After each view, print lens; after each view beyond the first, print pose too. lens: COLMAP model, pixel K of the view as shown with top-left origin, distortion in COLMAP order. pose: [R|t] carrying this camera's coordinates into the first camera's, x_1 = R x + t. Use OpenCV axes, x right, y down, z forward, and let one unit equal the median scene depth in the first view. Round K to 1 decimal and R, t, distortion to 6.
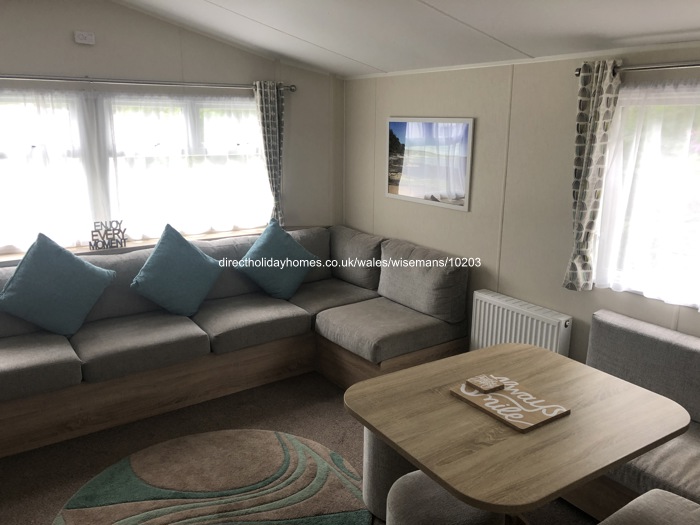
lens RADIAL K [[558.2, 0, 350.0], [0, 558.2, 262.5], [0, 0, 1]] dist [0.030068, -0.047443]
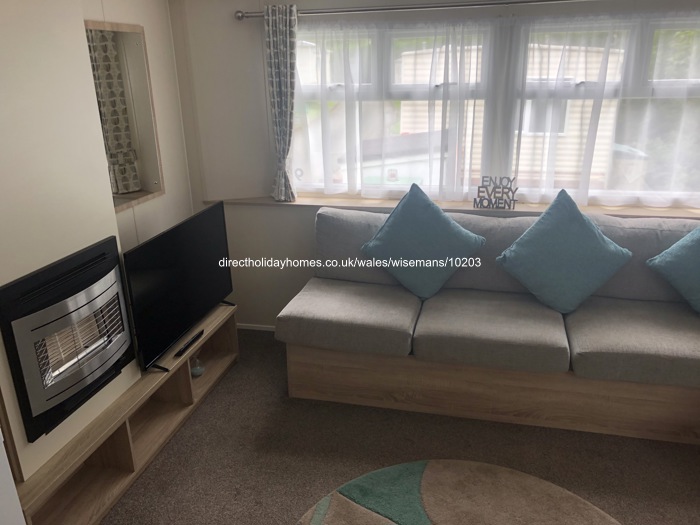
lens RADIAL K [[558.2, 0, 350.0], [0, 558.2, 262.5], [0, 0, 1]] dist [0.030068, -0.047443]
pose [[0.662447, 0.220990, -0.715771, 0.054557], [-0.150462, 0.975276, 0.161858, -0.053390], [0.733843, 0.000474, 0.679319, 0.278054]]
